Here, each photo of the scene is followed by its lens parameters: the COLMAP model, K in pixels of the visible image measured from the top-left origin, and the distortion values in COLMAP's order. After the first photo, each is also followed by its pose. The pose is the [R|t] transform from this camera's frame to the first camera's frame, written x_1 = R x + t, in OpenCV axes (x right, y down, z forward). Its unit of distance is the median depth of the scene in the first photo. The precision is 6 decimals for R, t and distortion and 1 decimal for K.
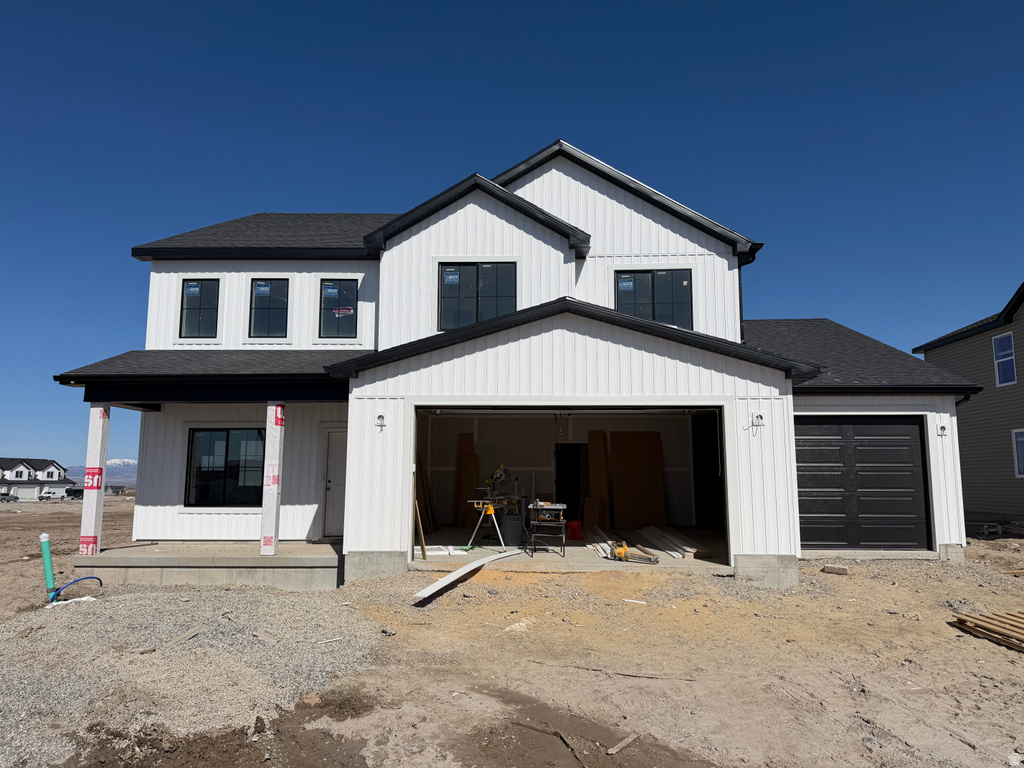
lens RADIAL K [[716.3, 0, 512.8], [0, 716.3, 390.8], [0, 0, 1]] dist [0.029659, -0.018686]
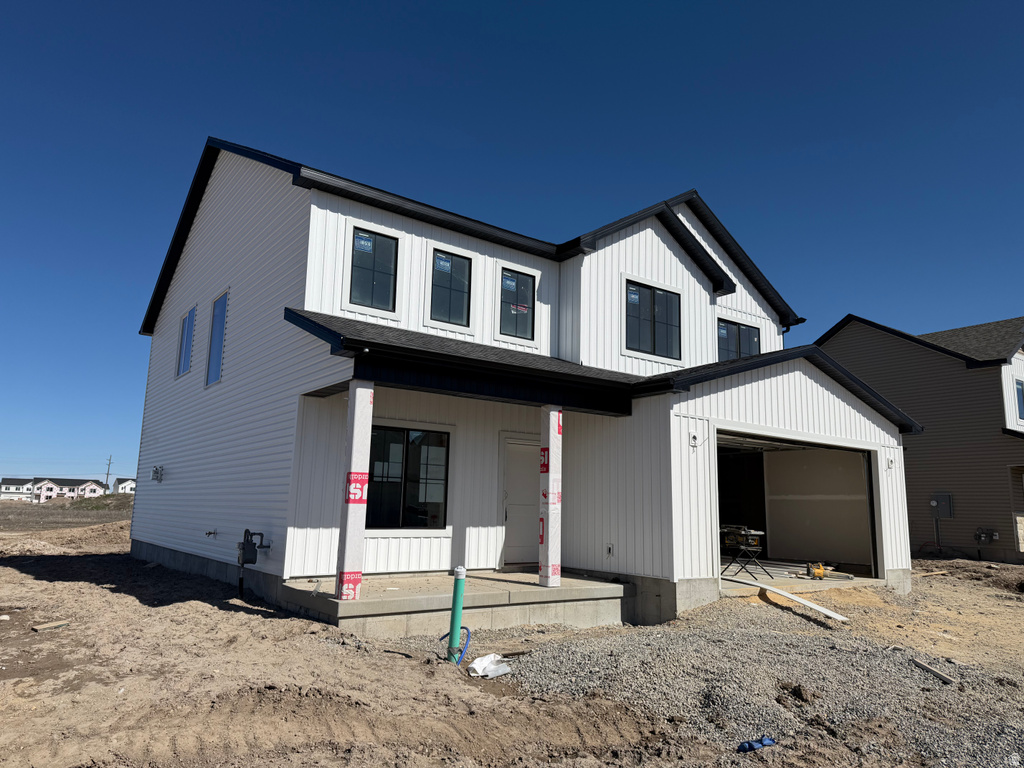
lens RADIAL K [[716.3, 0, 511.1], [0, 716.3, 377.7], [0, 0, 1]] dist [0.029659, -0.018686]
pose [[0.792878, 0.129495, 0.595463, -0.796163], [-0.100795, 0.991570, -0.081424, 0.050187], [-0.600987, 0.004540, 0.799246, 0.310164]]
